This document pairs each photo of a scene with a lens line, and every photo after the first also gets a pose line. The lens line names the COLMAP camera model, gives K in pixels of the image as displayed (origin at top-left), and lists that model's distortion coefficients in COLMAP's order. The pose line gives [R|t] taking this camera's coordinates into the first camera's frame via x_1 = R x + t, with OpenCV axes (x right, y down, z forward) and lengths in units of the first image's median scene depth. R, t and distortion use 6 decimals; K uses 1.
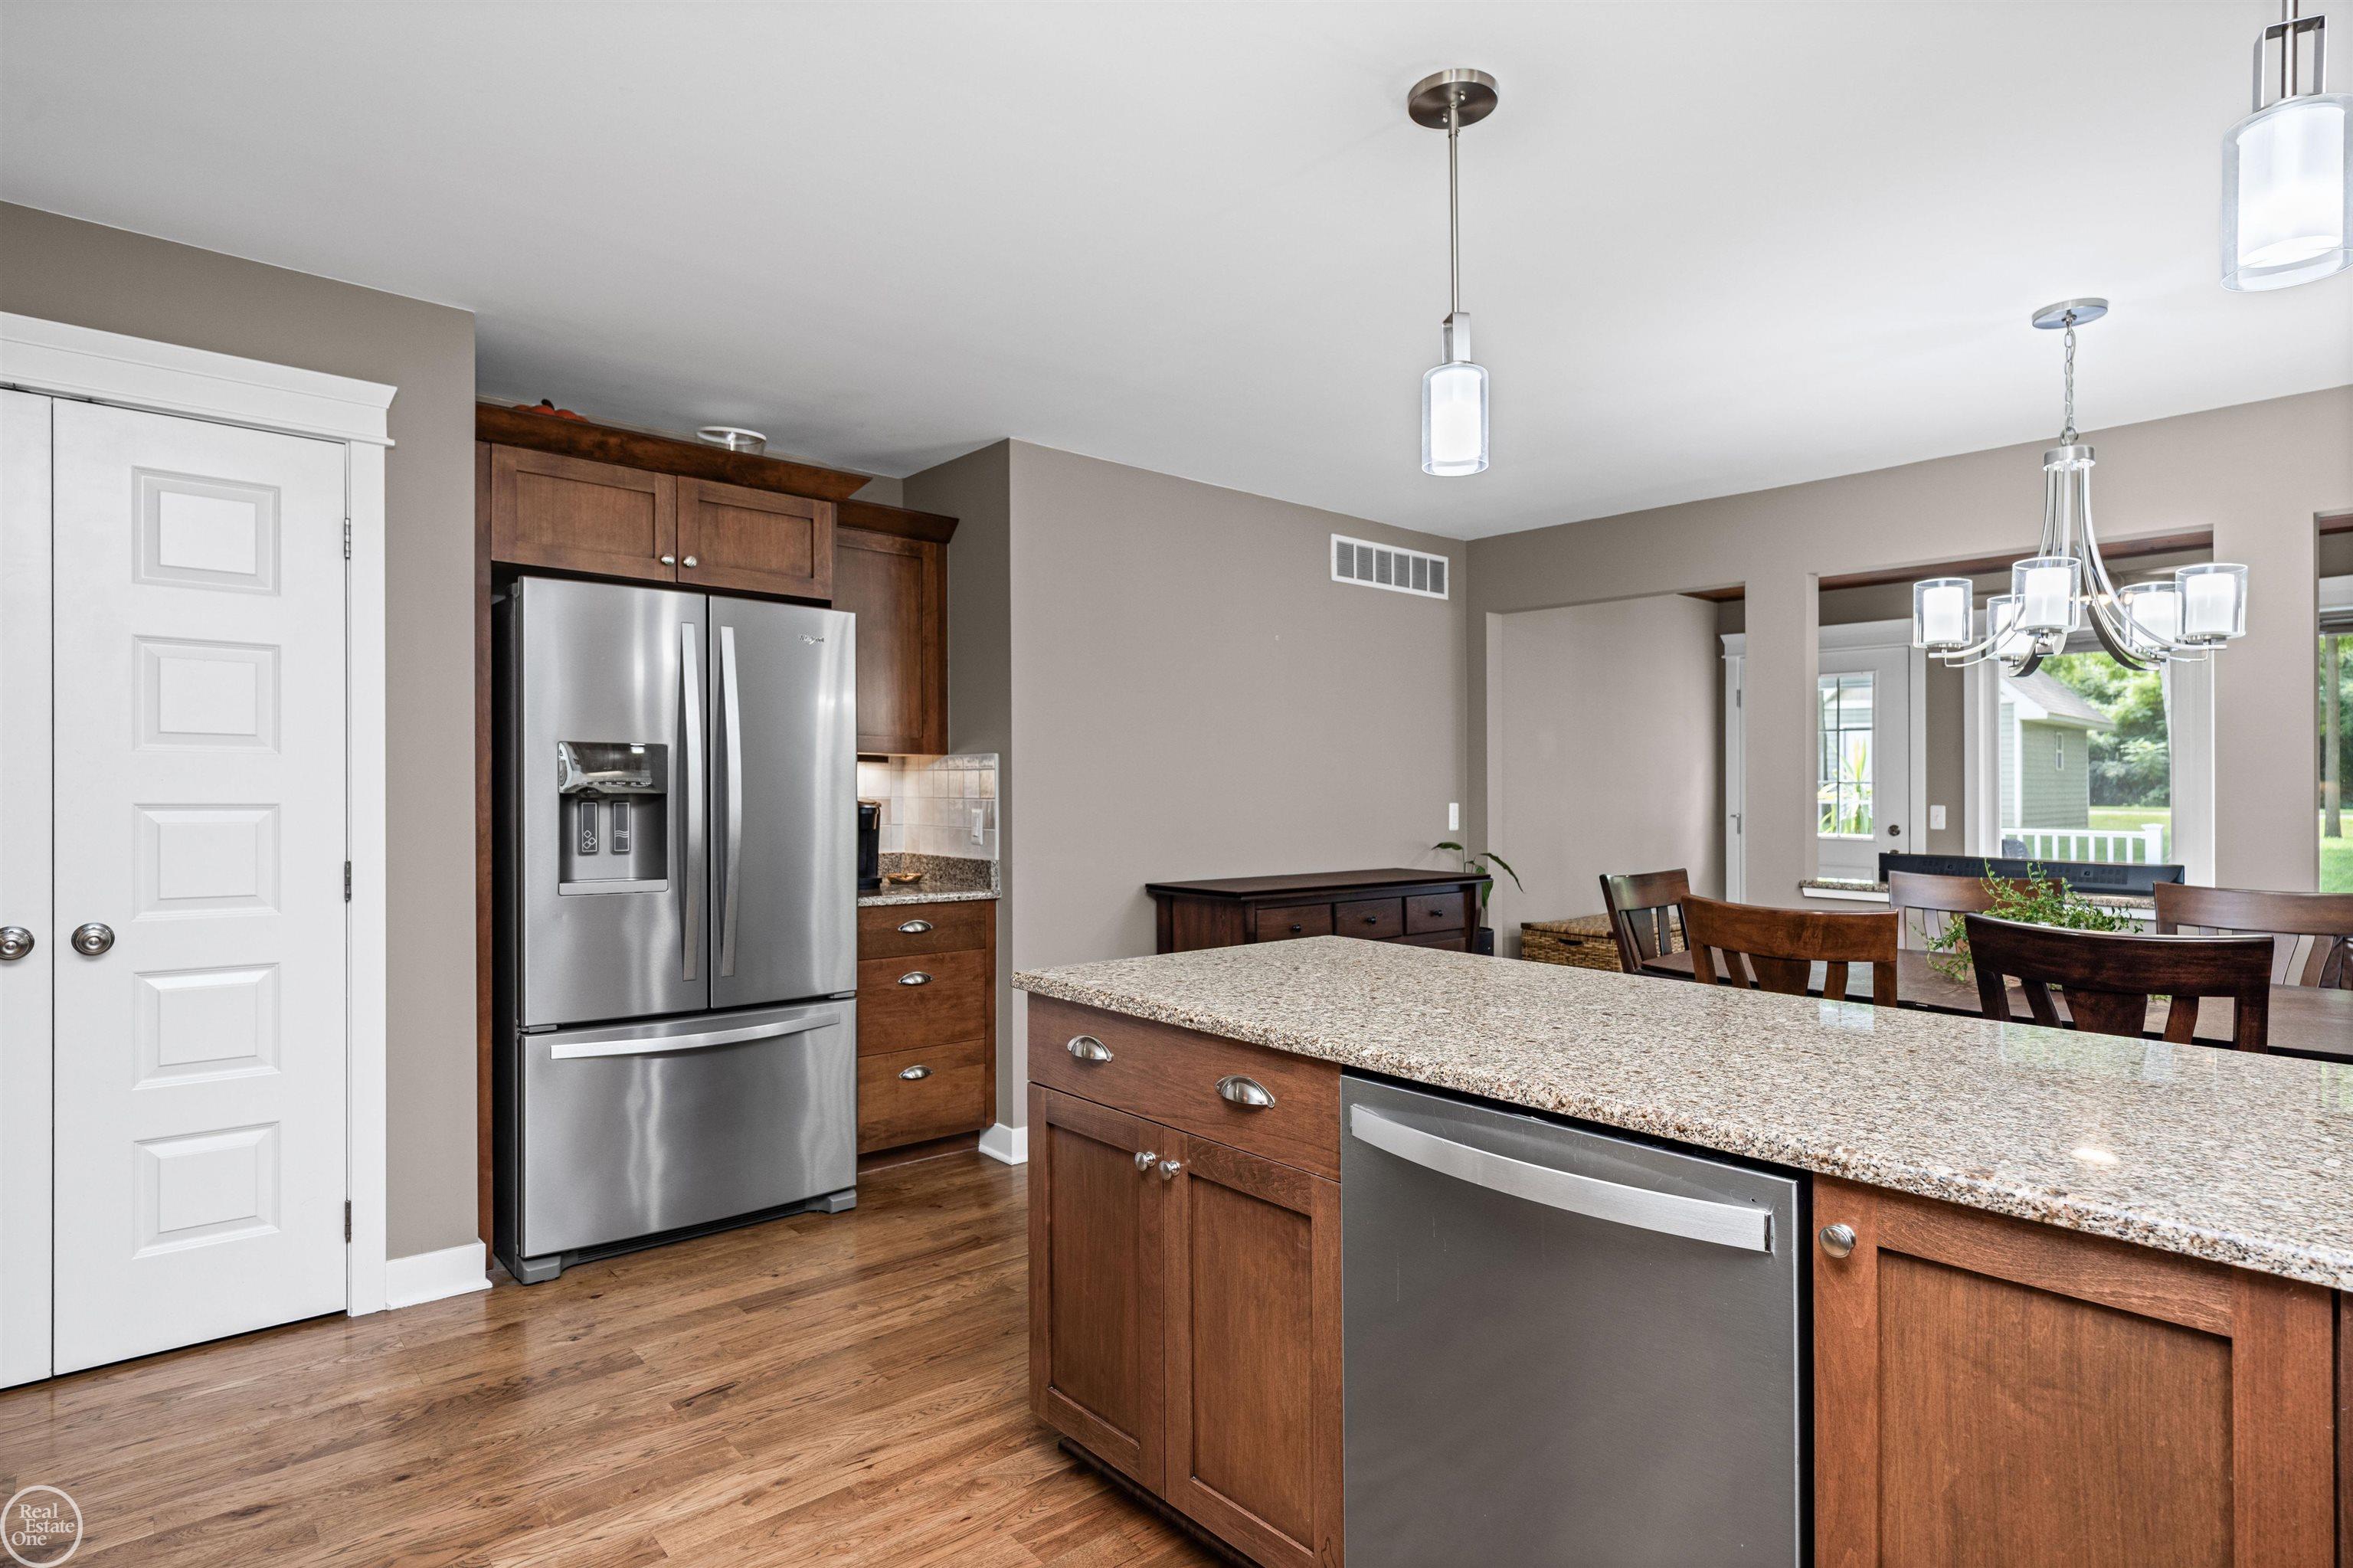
lens RADIAL K [[1206.4, 0, 1172.5], [0, 1206.4, 800.7], [0, 0, 1]] dist [0.007741, -0.000381]
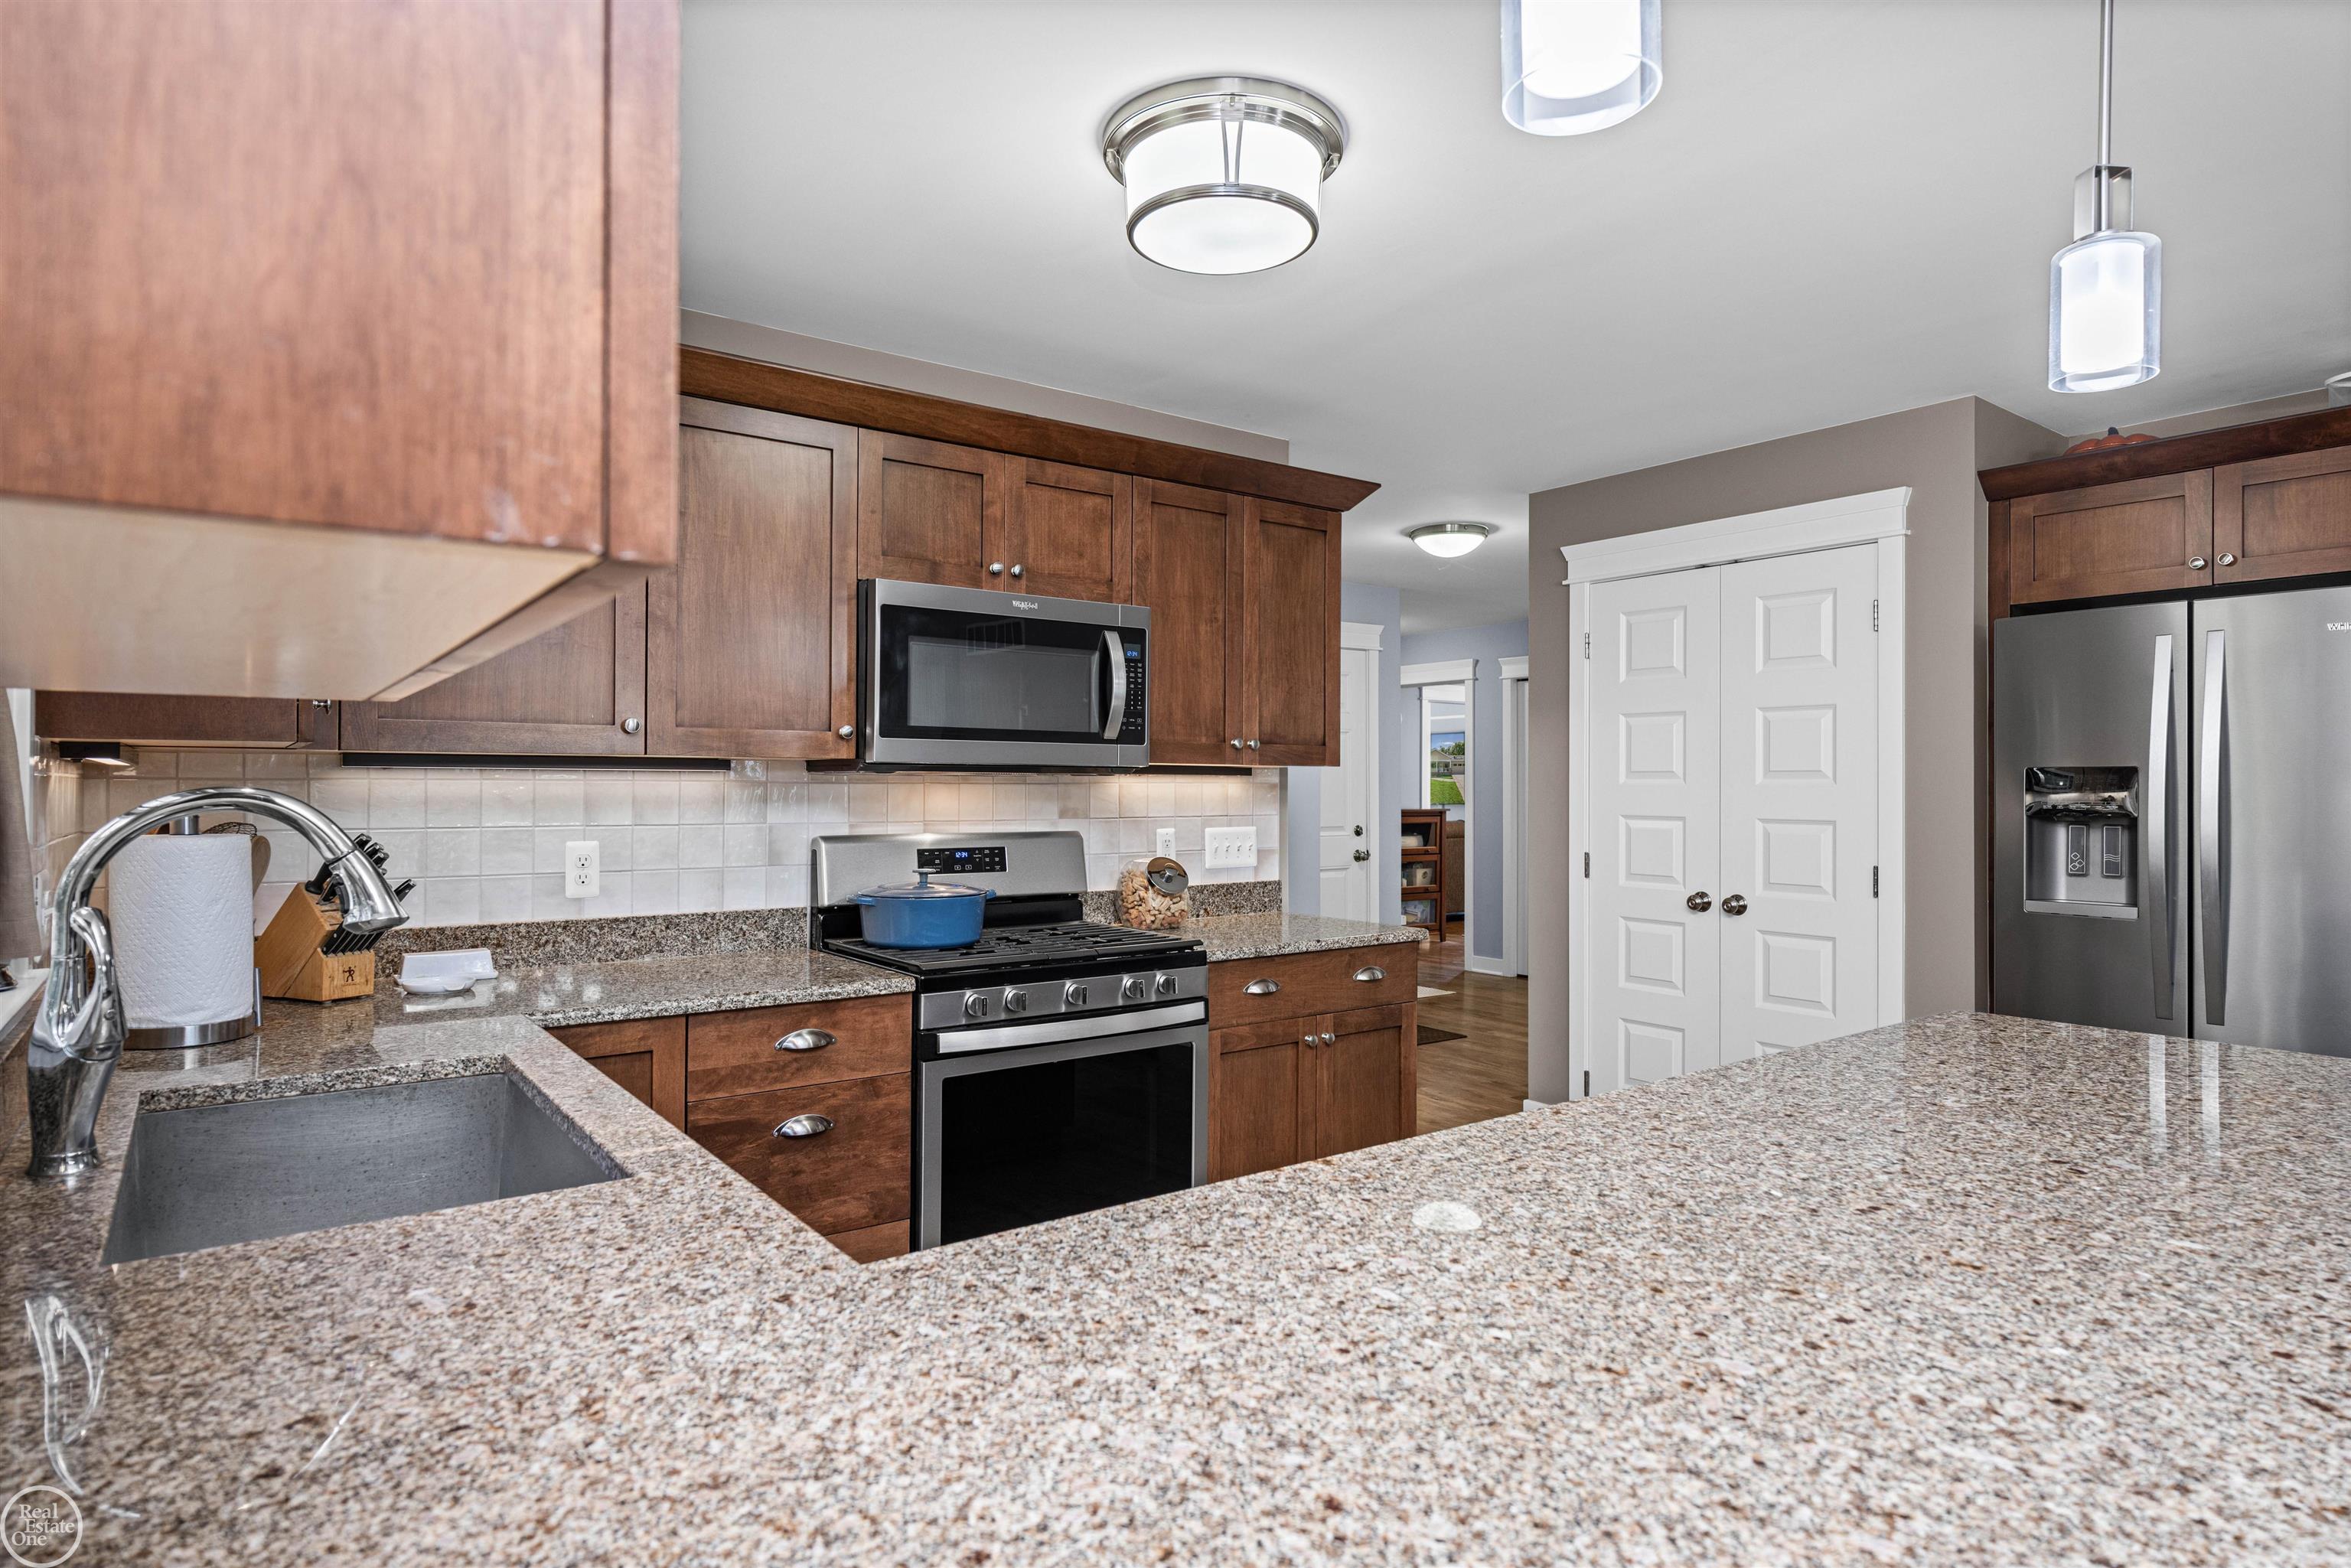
lens RADIAL K [[1305.0, 0, 1183.8], [0, 1305.0, 783.3], [0, 0, 1]] dist [0.005278, 0.001531]
pose [[-0.077248, -0.006836, -0.996988, 0.709430], [-0.004998, 0.999967, -0.006469, -0.024111], [0.996999, 0.004483, -0.077280, 0.344222]]
